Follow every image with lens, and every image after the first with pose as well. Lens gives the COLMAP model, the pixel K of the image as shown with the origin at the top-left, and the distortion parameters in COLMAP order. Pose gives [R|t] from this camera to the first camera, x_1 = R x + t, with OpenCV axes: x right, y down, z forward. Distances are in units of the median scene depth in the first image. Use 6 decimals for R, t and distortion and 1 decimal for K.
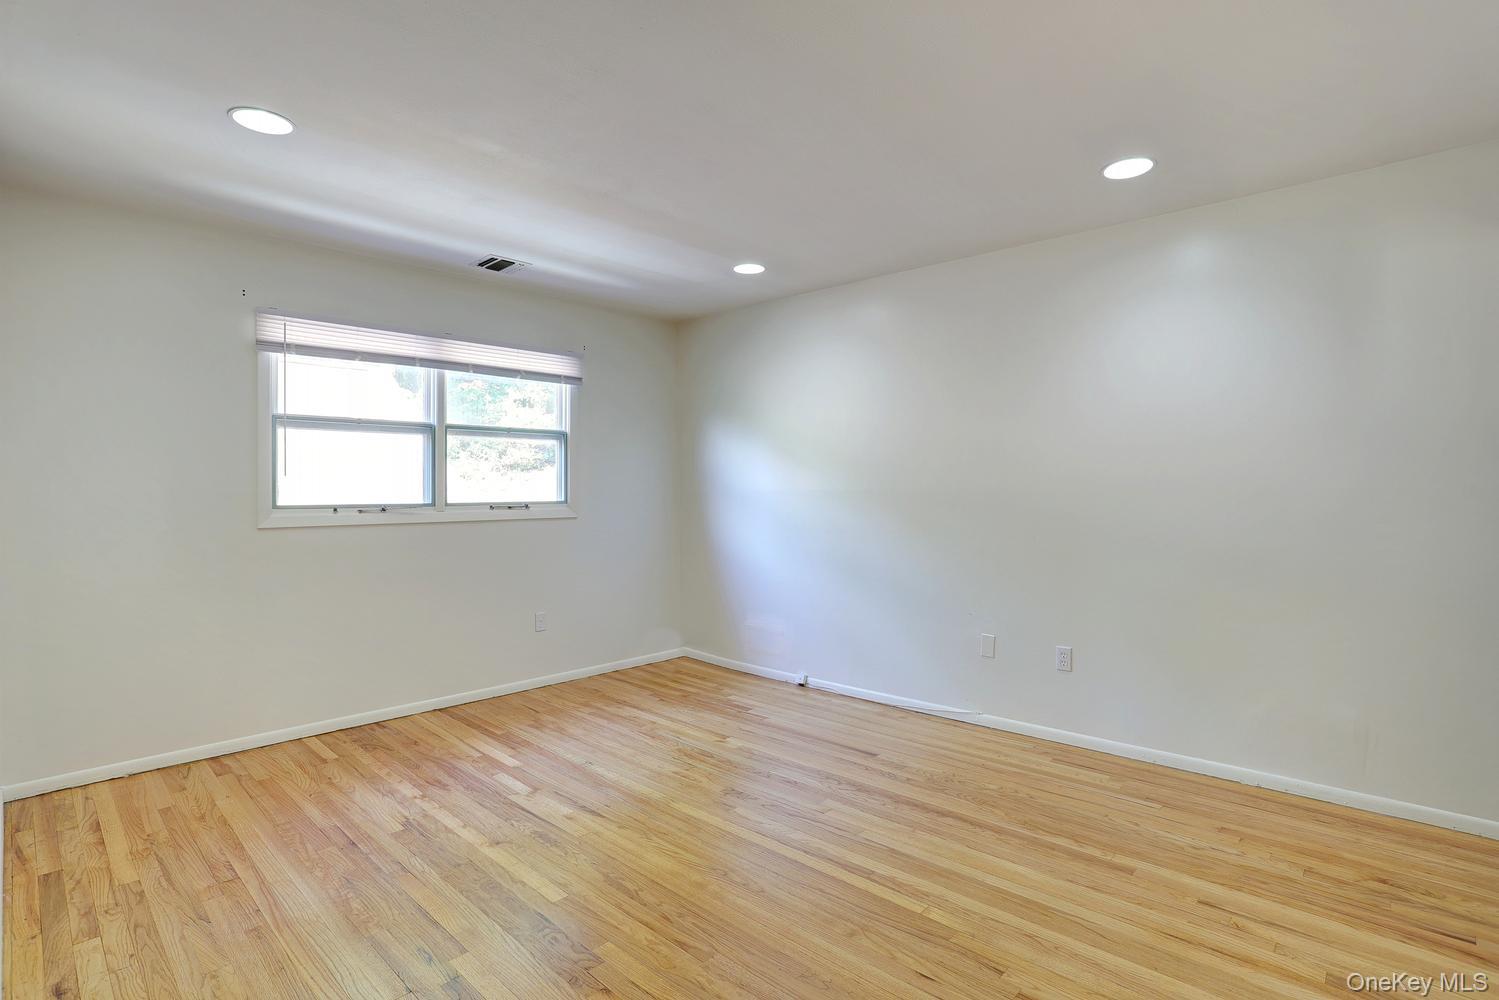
lens RADIAL K [[731.7, 0, 746.2], [0, 731.7, 493.5], [0, 0, 1]] dist [-0.079120, 0.035306]
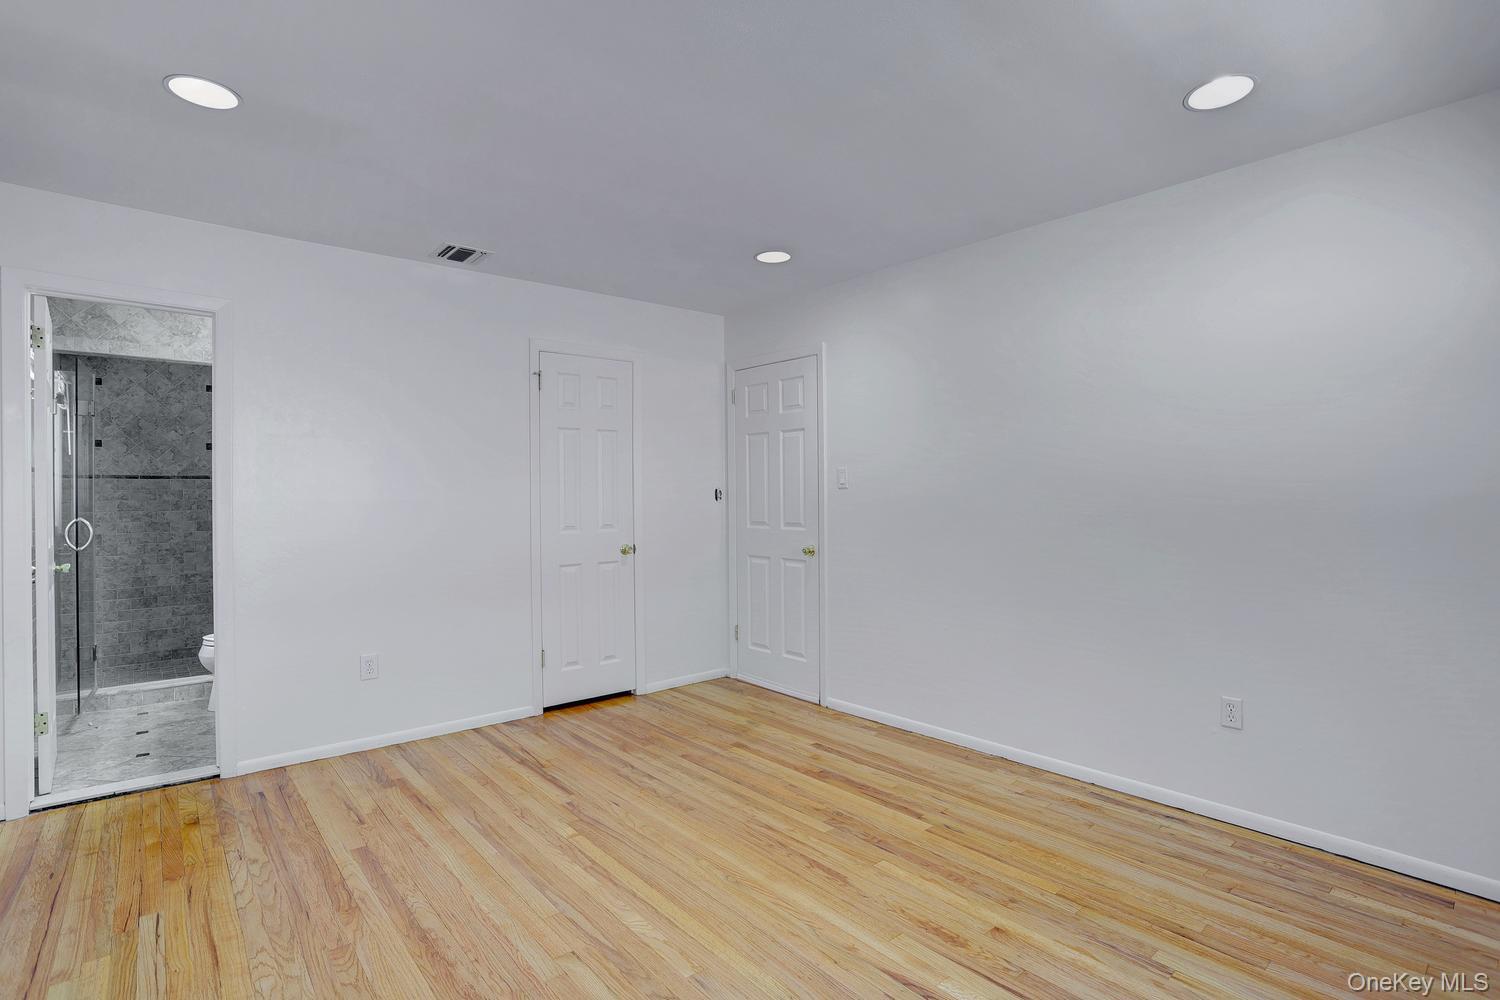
lens RADIAL K [[732.2, 0, 746.7], [0, 732.2, 493.5], [0, 0, 1]] dist [-0.079120, 0.035306]
pose [[-0.993641, 0.009141, 0.112222, -0.180603], [0.009246, 0.999957, 0.000420, -0.009206], [-0.112214, 0.001455, -0.993683, 2.065809]]
